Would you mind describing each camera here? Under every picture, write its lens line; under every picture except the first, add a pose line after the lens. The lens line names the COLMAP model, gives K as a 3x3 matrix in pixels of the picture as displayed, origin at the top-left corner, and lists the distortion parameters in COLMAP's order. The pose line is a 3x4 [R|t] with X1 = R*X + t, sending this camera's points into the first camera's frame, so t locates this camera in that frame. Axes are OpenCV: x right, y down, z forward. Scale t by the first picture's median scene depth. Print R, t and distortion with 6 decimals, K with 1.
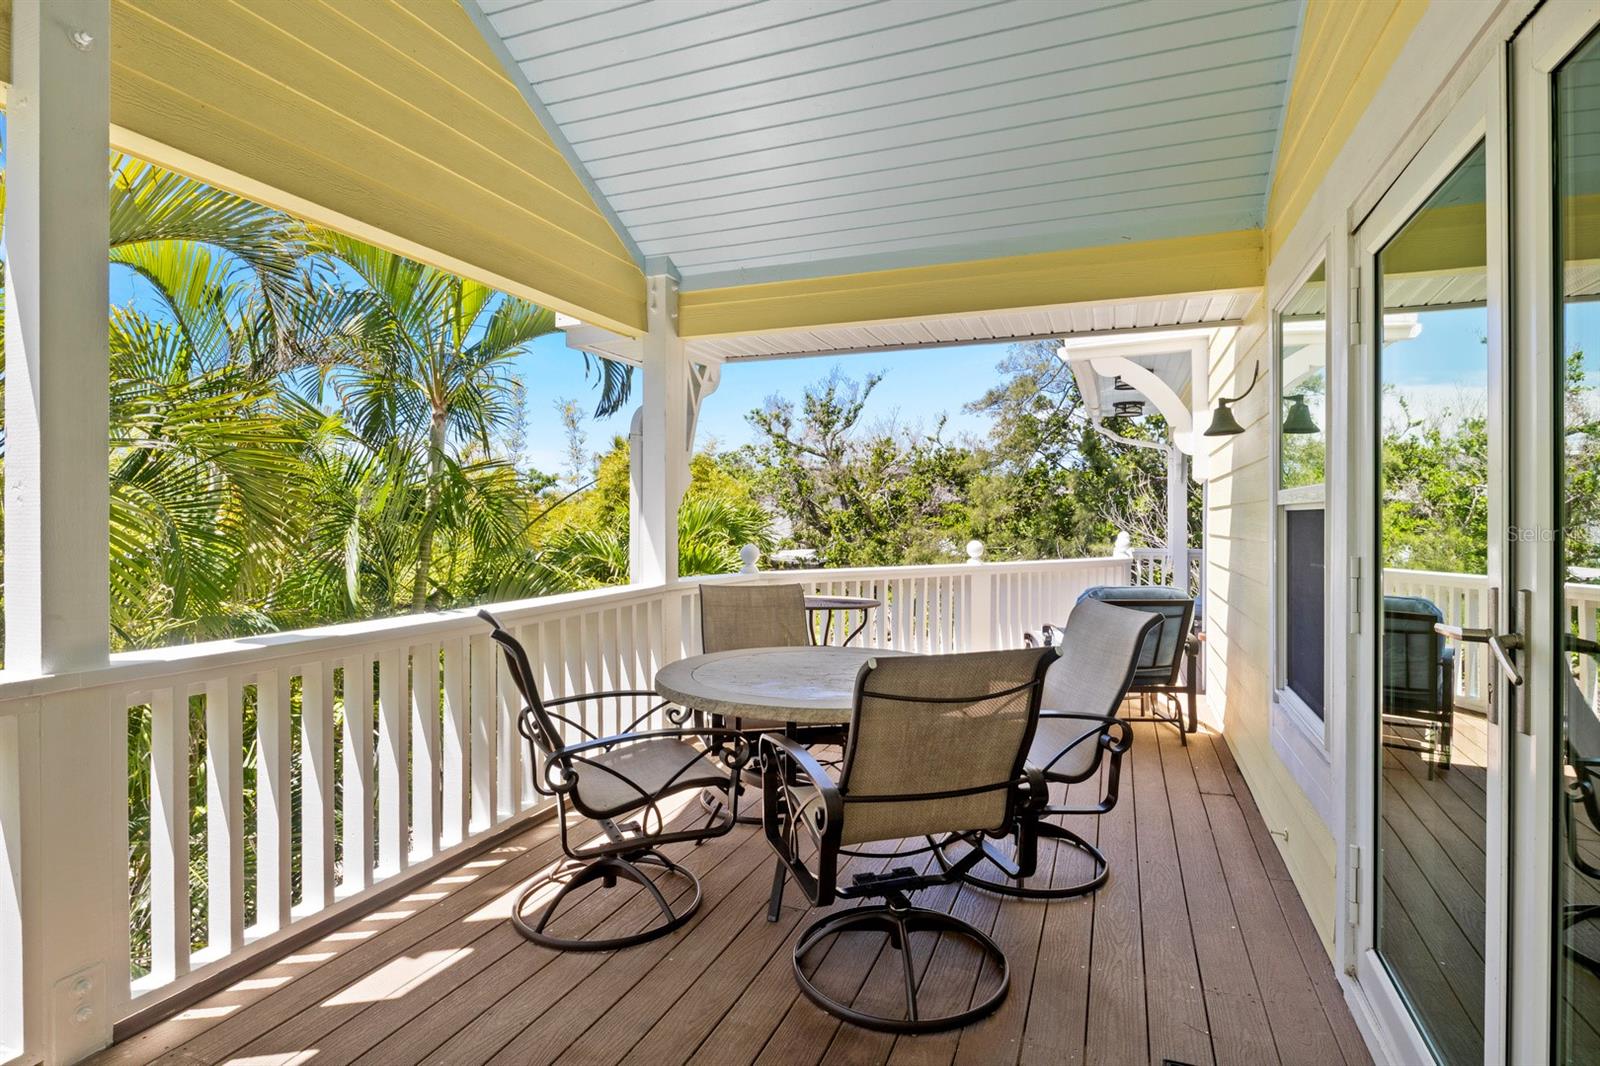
lens RADIAL K [[808.4, 0, 800.8], [0, 808.4, 524.3], [0, 0, 1]] dist [-0.012690, -0.002387]
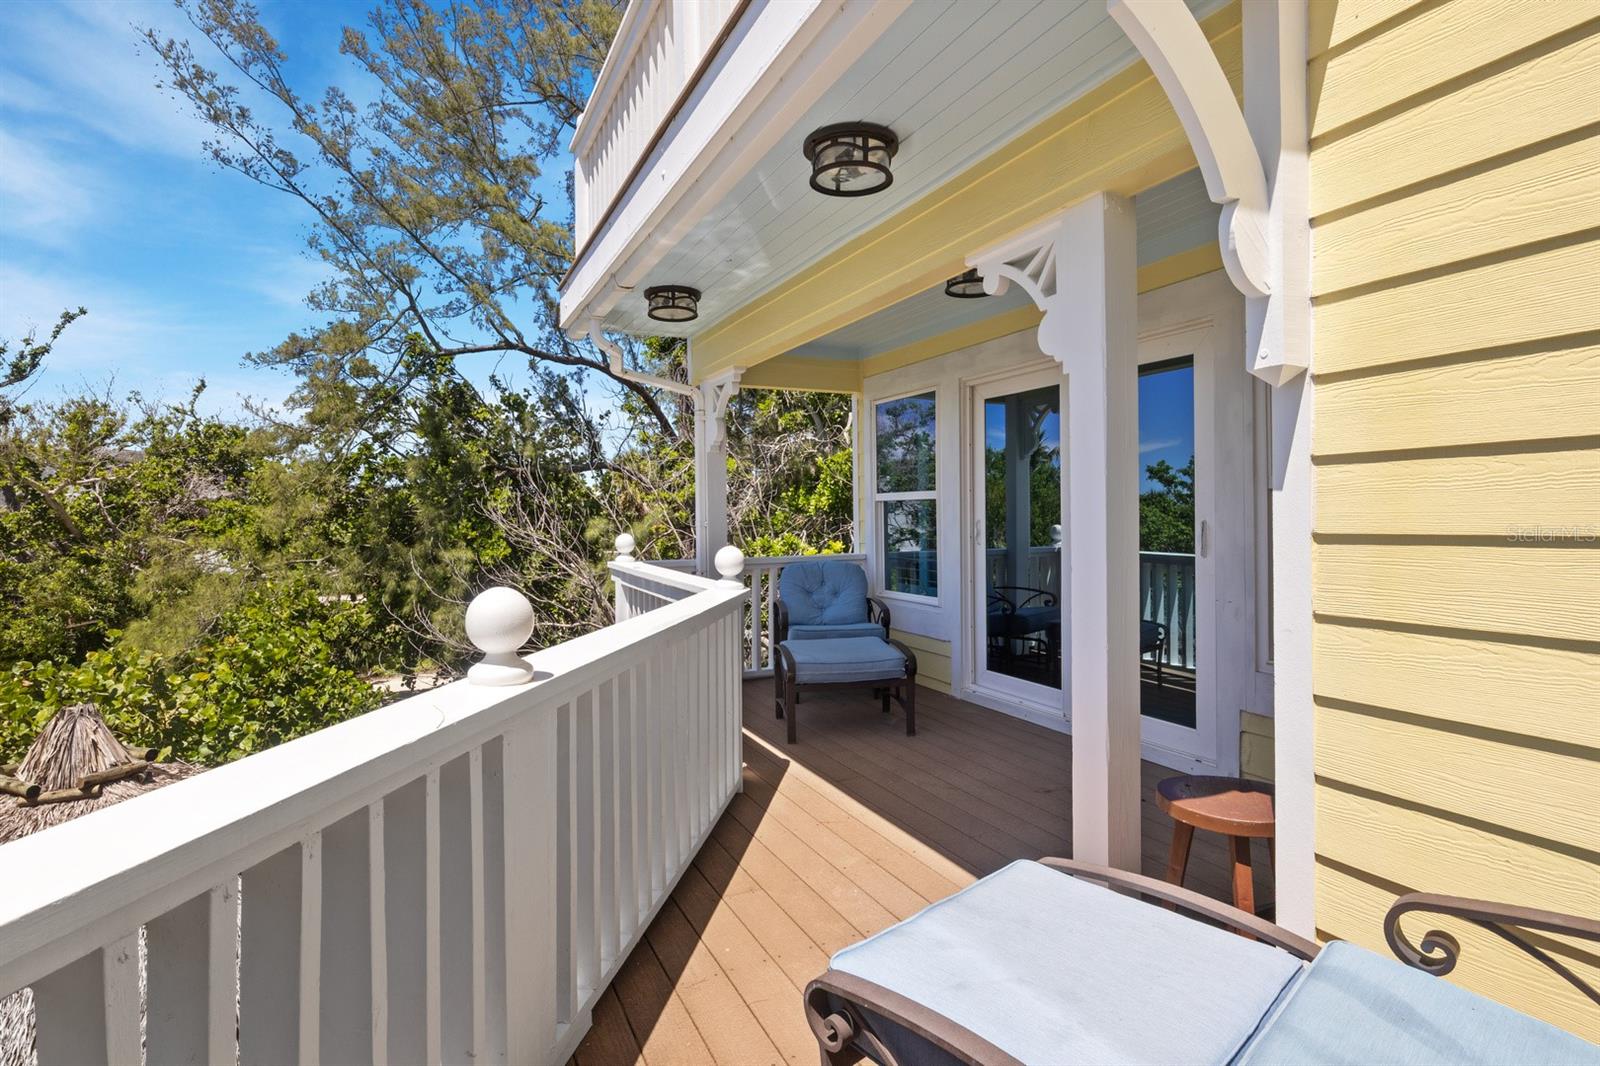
lens RADIAL K [[808.4, 0, 815.9], [0, 808.4, 513.9], [0, 0, 1]] dist [-0.012690, -0.002387]
pose [[0.670690, -0.010654, 0.741661, 0.018653], [0.020186, 0.999789, -0.003892, -0.000792], [-0.741463, 0.017581, 0.670763, 0.160586]]
